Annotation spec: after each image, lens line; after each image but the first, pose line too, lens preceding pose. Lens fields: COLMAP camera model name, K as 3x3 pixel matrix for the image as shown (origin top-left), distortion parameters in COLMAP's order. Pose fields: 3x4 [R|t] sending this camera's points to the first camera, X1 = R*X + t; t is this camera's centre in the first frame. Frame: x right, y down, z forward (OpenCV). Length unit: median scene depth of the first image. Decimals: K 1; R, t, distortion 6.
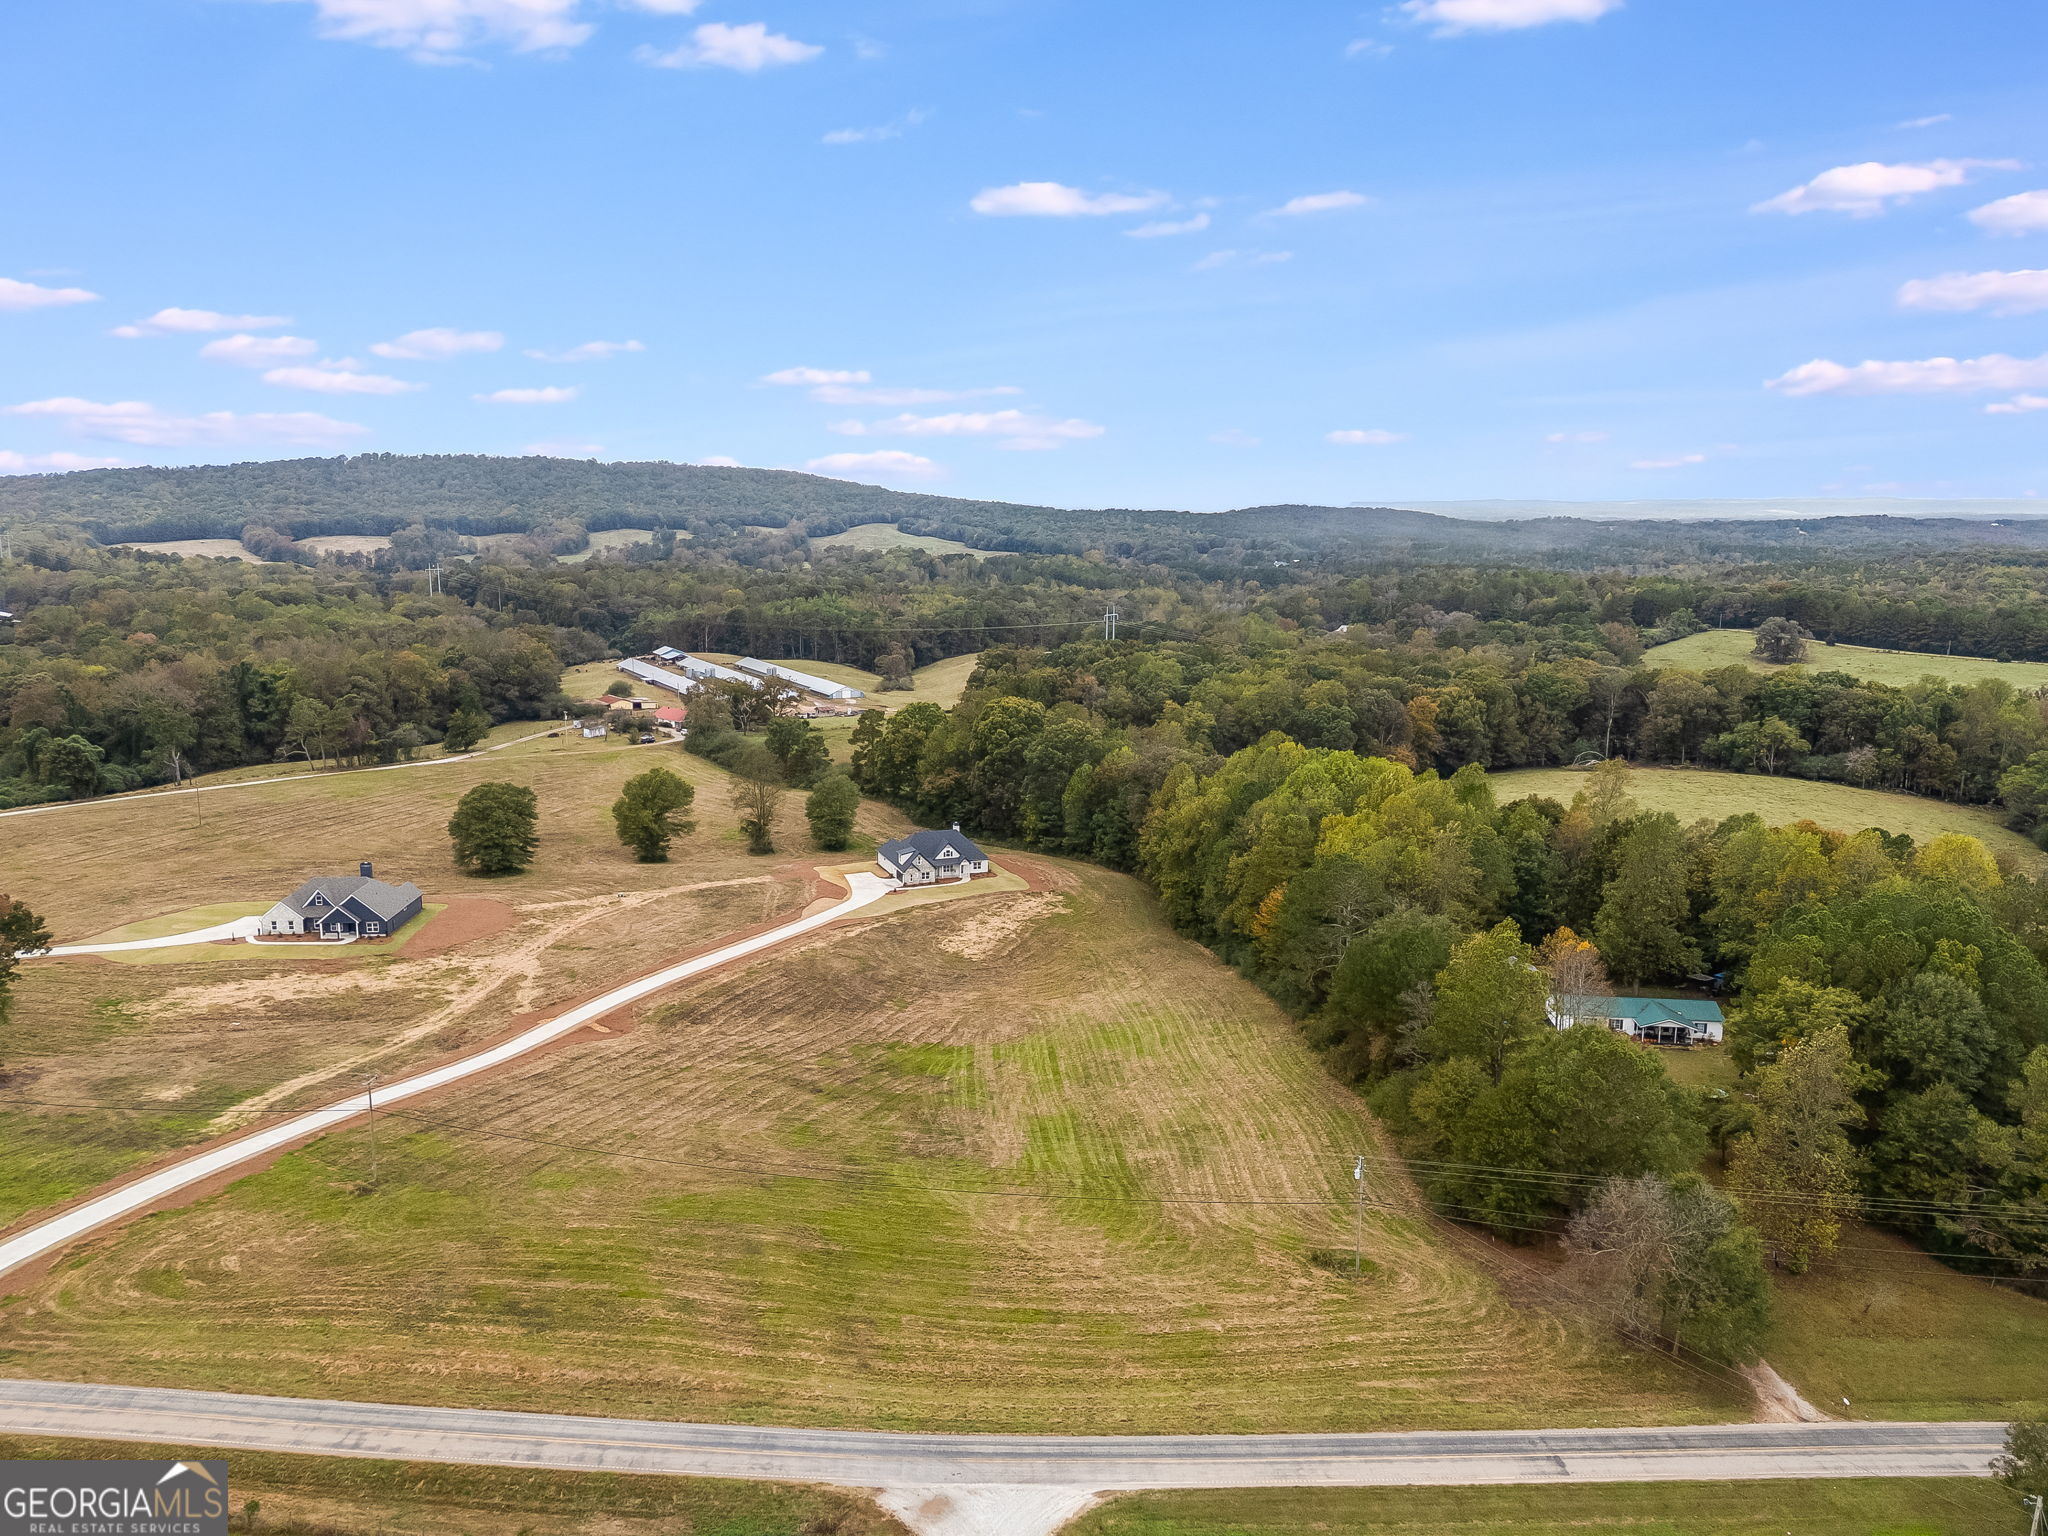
lens RADIAL K [[1494.0, 0, 1017.7], [0, 1494.0, 771.9], [0, 0, 1]] dist [0.092298, -0.093181]
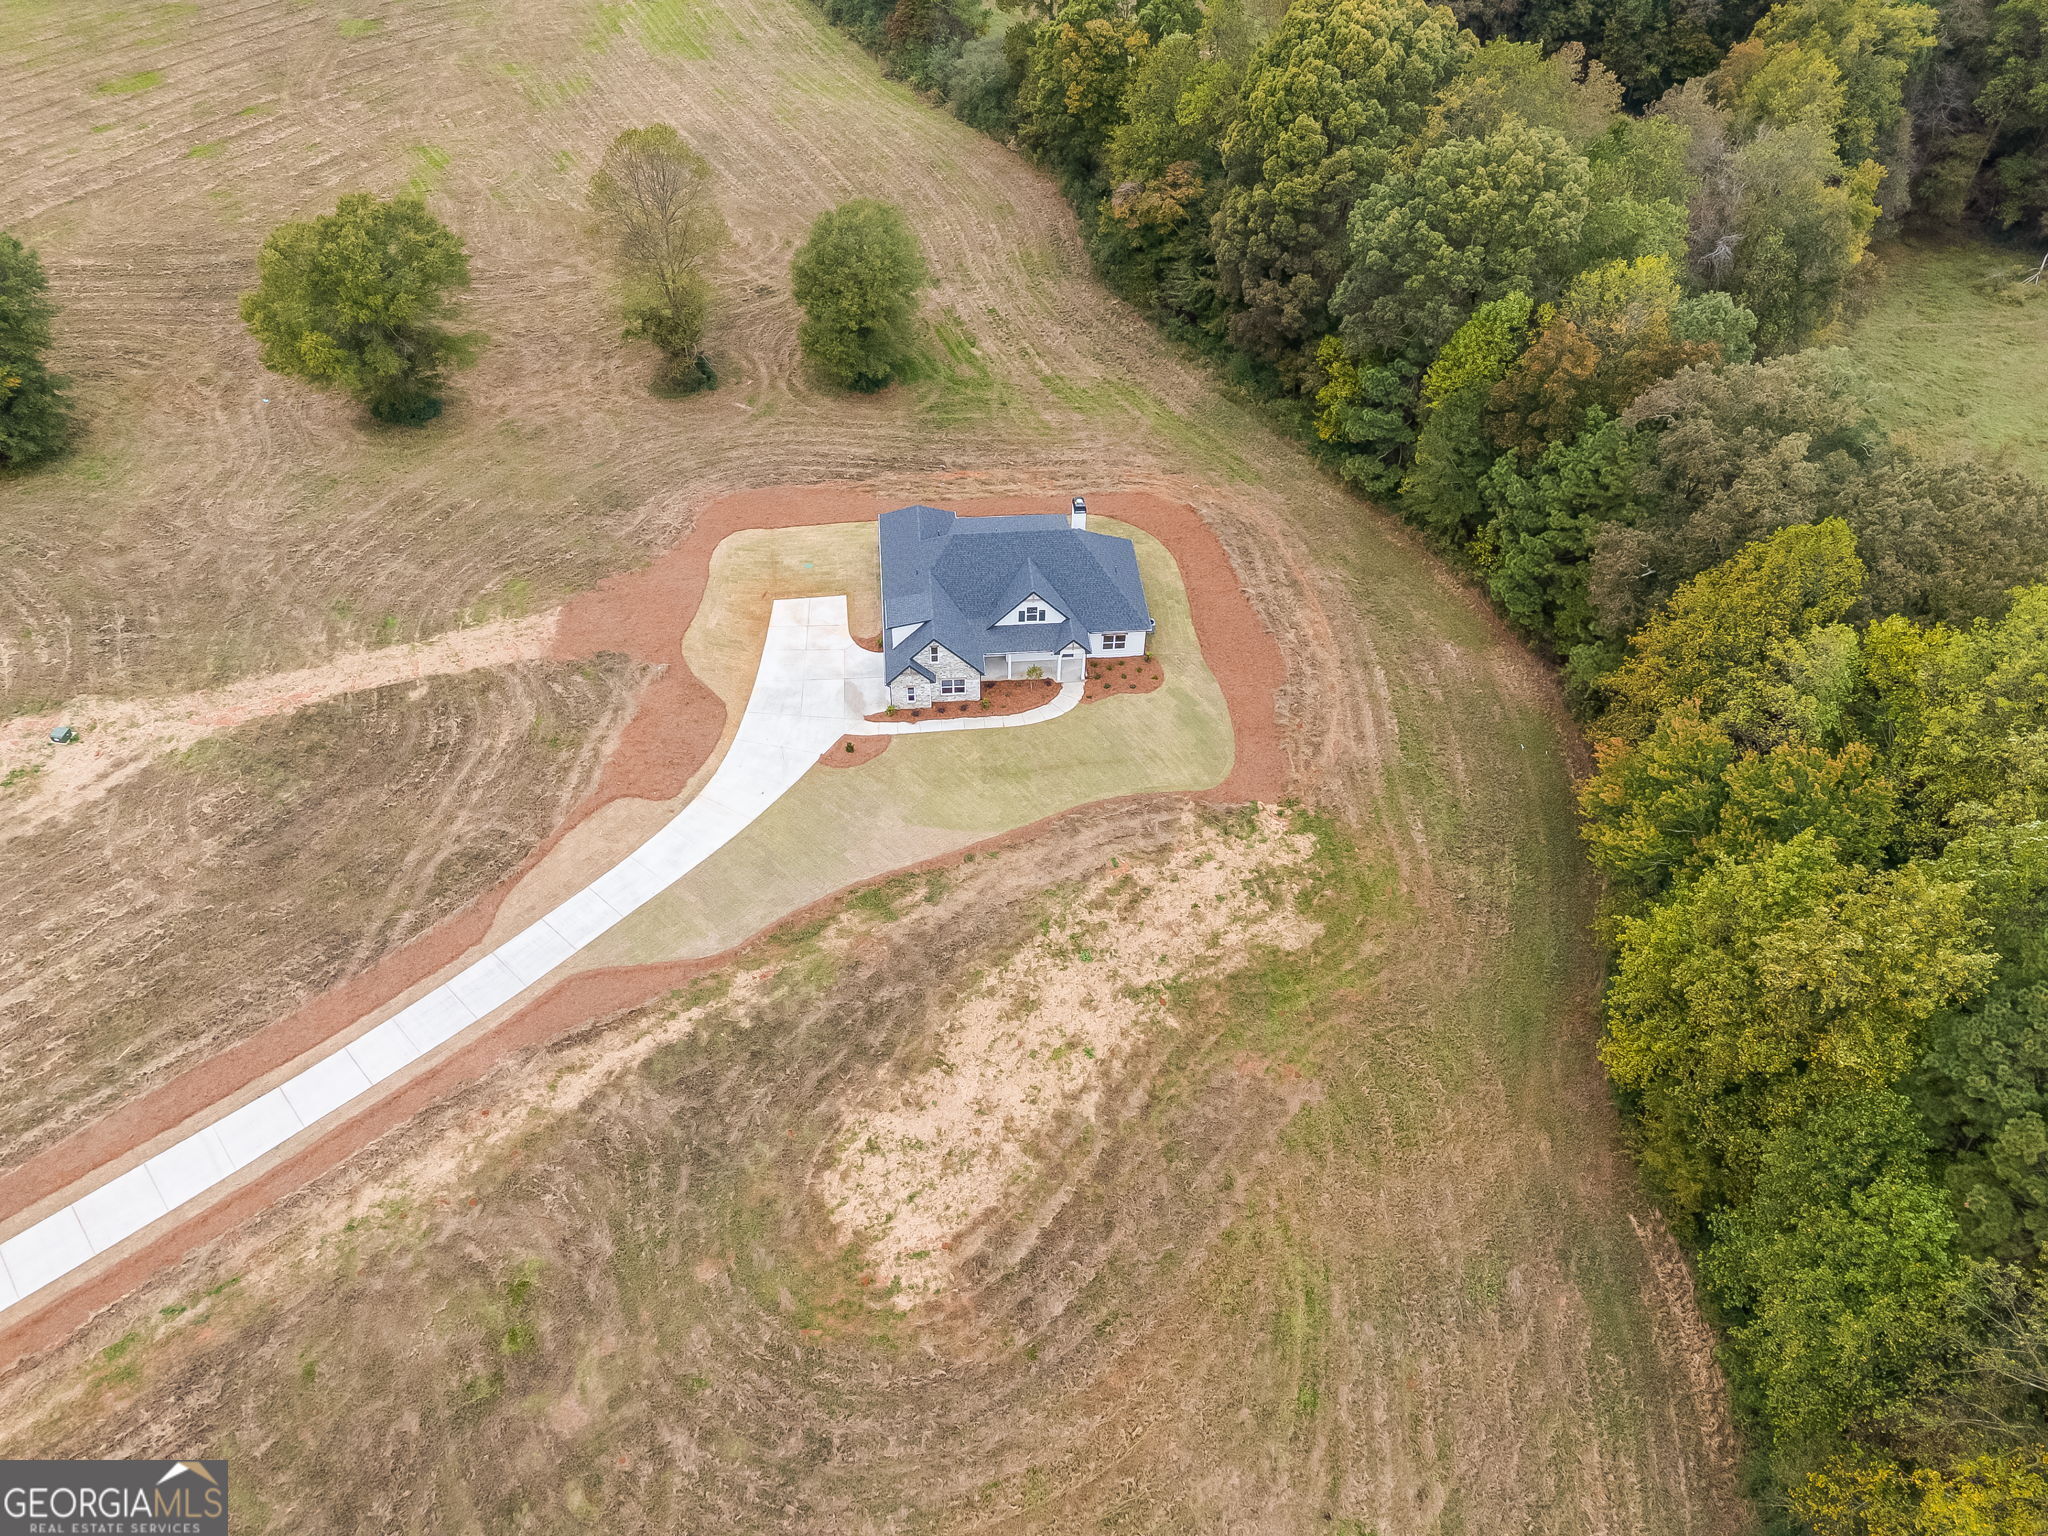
lens RADIAL K [[1590.4, 0, 1035.0], [0, 1590.4, 717.2], [0, 0, 1]] dist [0.119793, -0.000456]
pose [[0.962351, 0.198130, -0.186077, 0.027184], [-0.062898, 0.828336, 0.556690, -0.123674], [0.264432, -0.524028, 0.809612, 0.601780]]
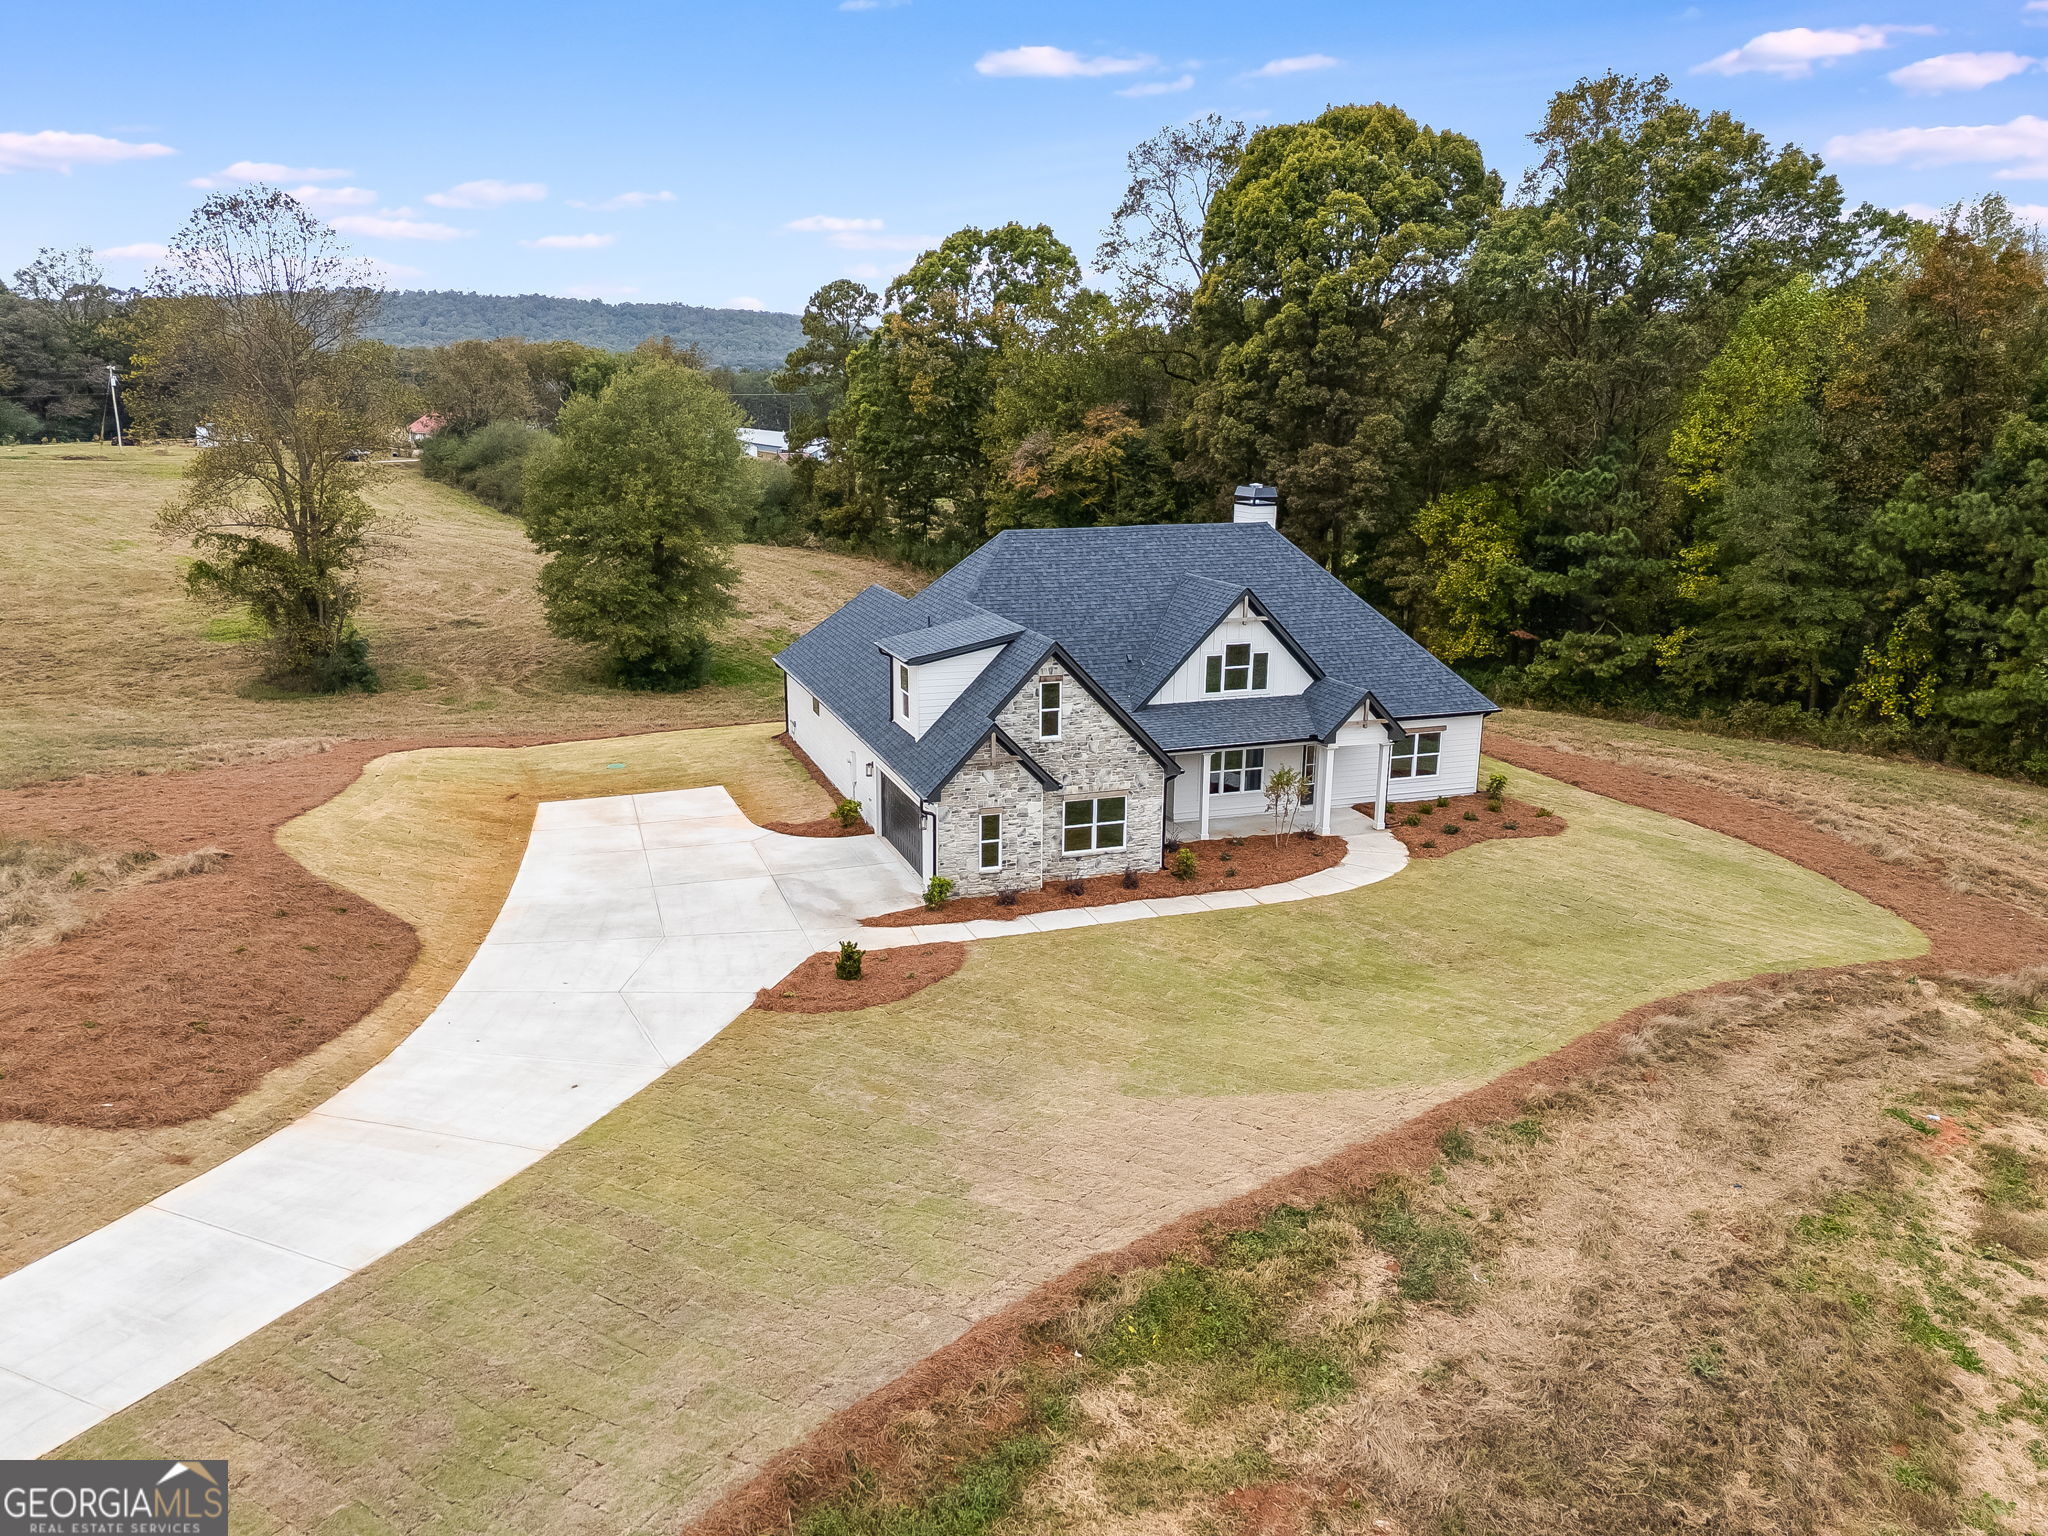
lens RADIAL K [[1494.0, 0, 1017.7], [0, 1494.0, 771.9], [0, 0, 1]] dist [0.092298, -0.093181]
pose [[0.999600, 0.010360, -0.026325, -0.056878], [-0.008479, 0.997471, 0.070561, 0.048734], [0.026989, -0.070309, 0.997160, 0.761480]]
